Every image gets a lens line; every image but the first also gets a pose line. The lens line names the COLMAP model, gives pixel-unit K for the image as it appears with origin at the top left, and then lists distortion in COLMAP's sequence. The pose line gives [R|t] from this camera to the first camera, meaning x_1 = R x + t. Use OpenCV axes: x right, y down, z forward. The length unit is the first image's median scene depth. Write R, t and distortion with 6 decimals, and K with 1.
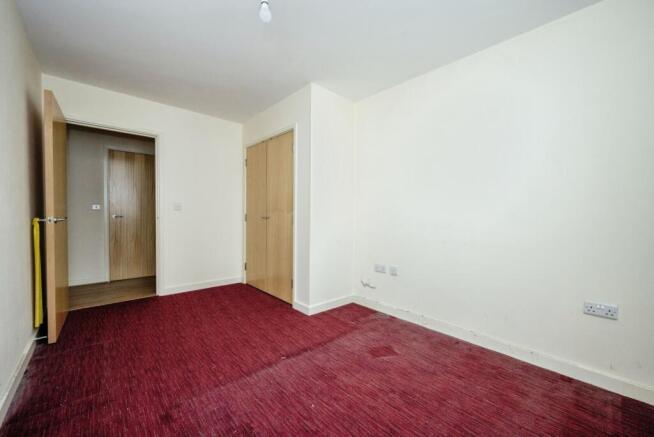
lens RADIAL K [[258.9, 0, 328.0], [0, 258.9, 219.9], [0, 0, 1]] dist [-0.000596, -0.000017]
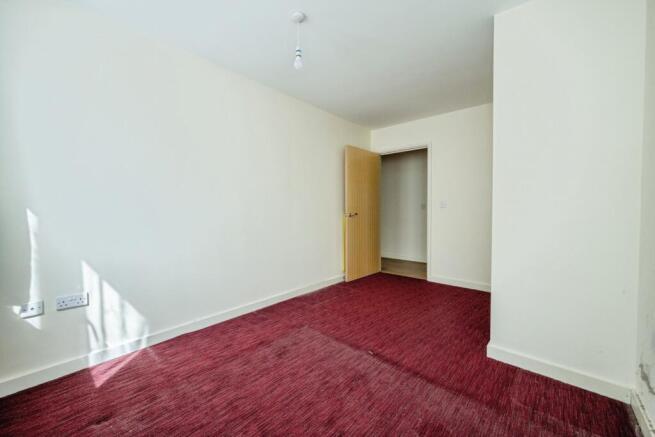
lens RADIAL K [[259.3, 0, 327.9], [0, 259.3, 219.8], [0, 0, 1]] dist [-0.000596, -0.000017]
pose [[0.107355, 0.022769, -0.993960, 0.618289], [-0.011790, 0.999697, 0.021627, -0.007026], [0.994151, 0.009397, 0.107591, 0.546801]]
